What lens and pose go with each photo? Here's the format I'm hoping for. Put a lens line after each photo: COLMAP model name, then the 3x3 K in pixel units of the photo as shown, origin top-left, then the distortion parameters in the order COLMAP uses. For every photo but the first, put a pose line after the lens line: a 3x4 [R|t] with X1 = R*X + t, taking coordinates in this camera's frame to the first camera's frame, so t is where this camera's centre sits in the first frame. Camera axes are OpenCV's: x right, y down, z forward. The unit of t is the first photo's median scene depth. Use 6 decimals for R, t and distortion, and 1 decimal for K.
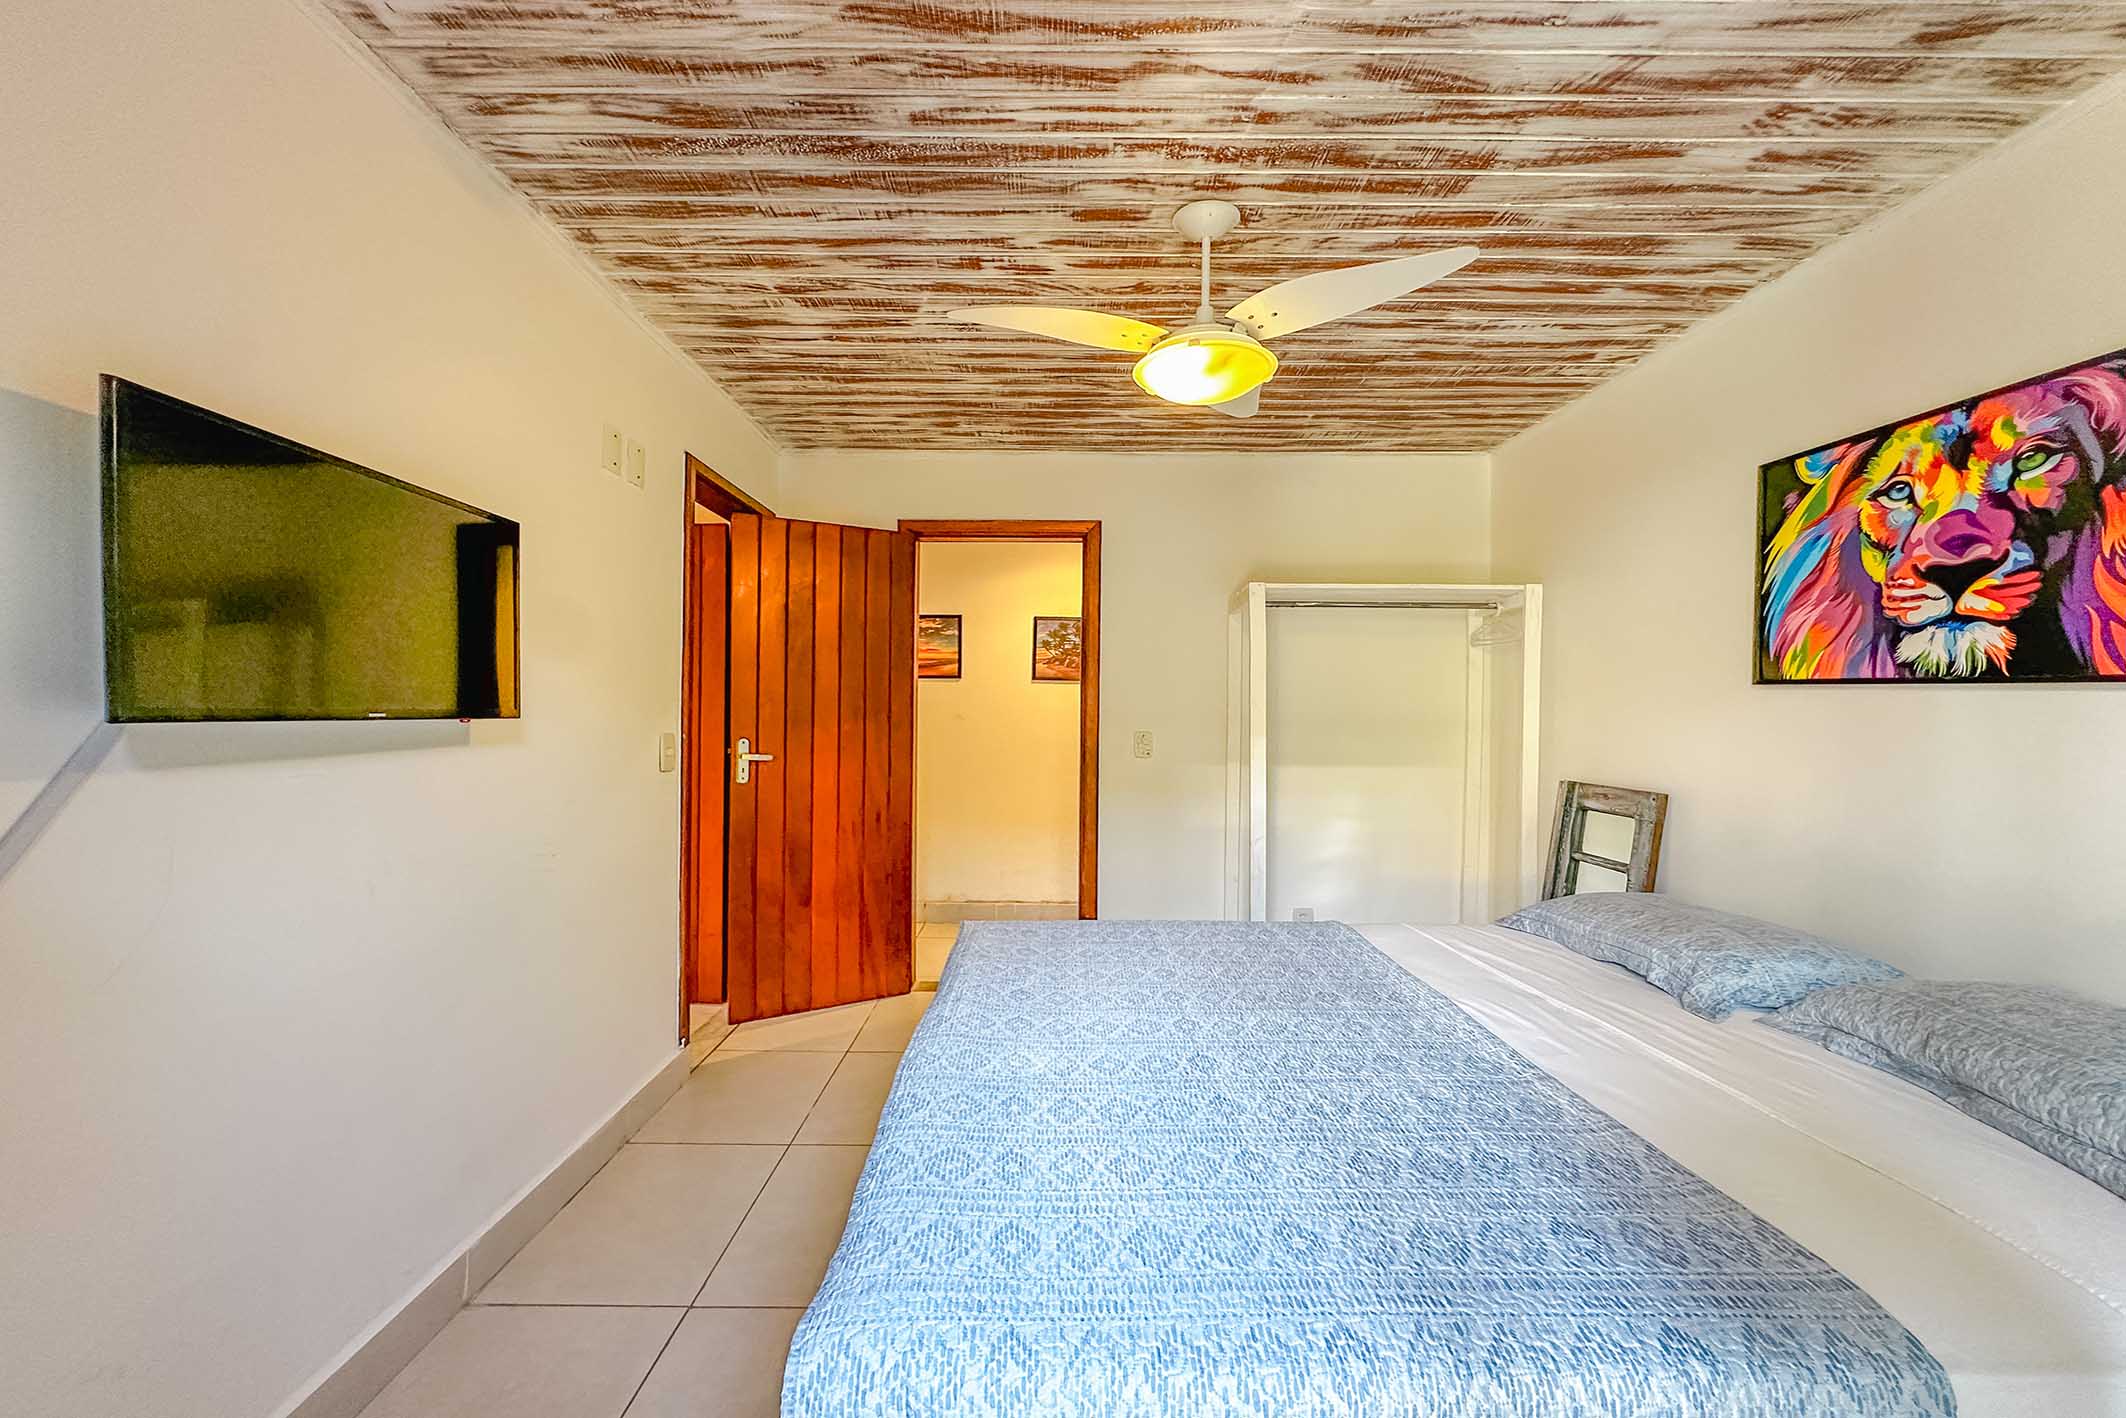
lens RADIAL K [[852.0, 0, 1075.0], [0, 852.0, 694.3], [0, 0, 1]] dist [-0.000969, 0.000046]
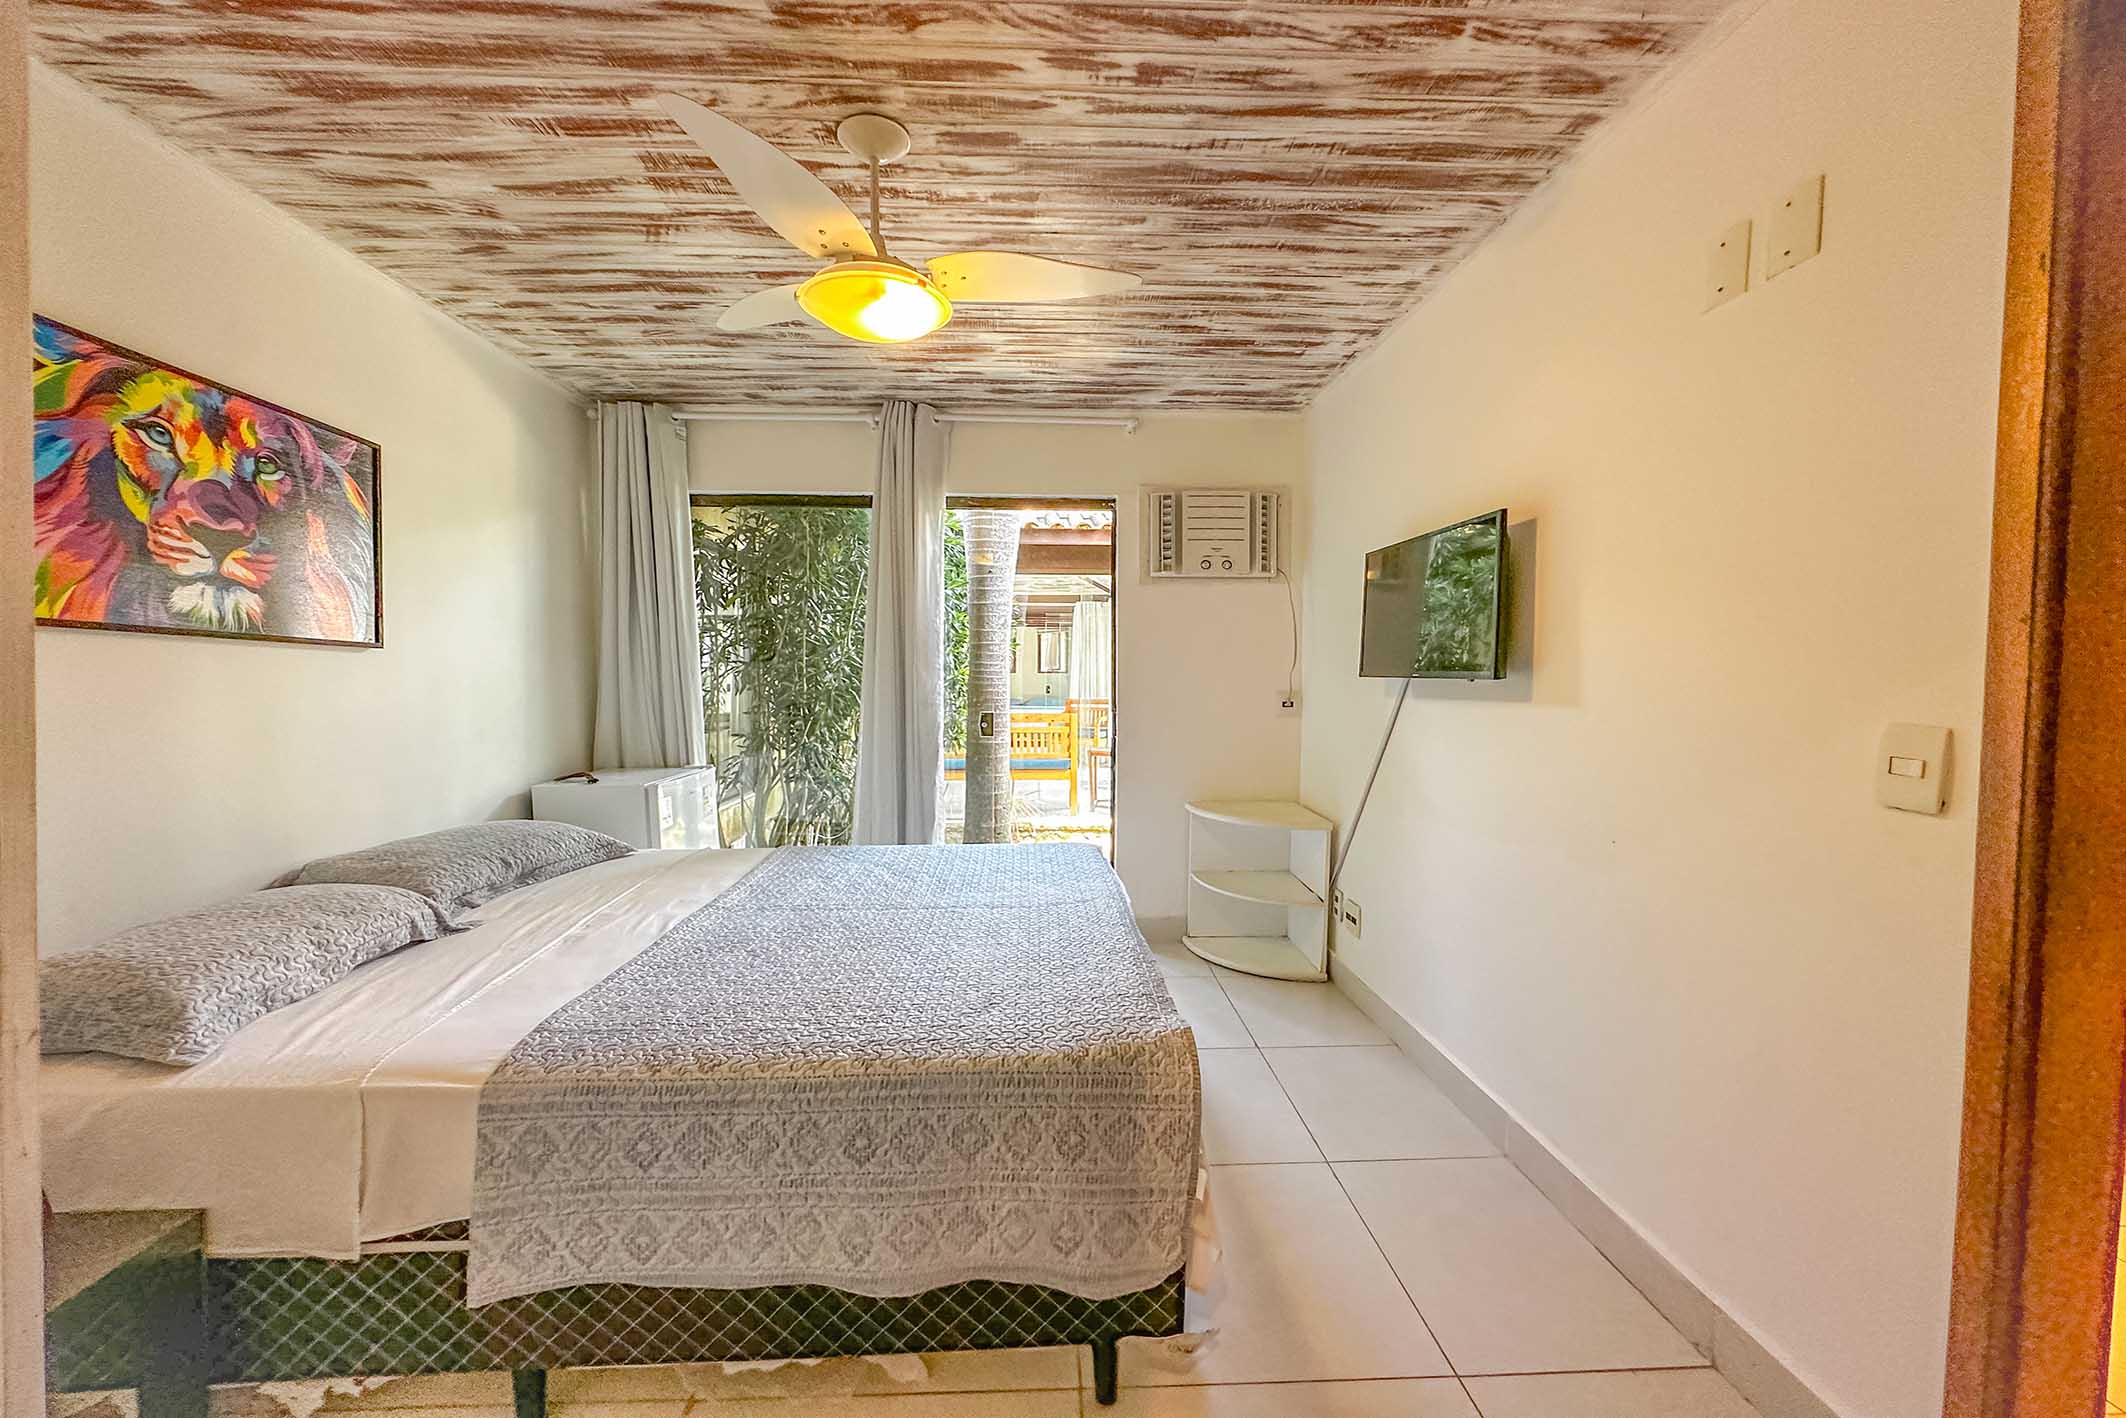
lens RADIAL K [[852.0, 0, 1075.0], [0, 852.0, 694.3], [0, 0, 1]] dist [-0.000969, 0.000046]
pose [[-0.999501, -0.007333, -0.030718, -0.043016], [-0.007579, 0.999940, 0.007905, 0.041825], [0.030658, 0.008134, -0.999497, 2.042226]]
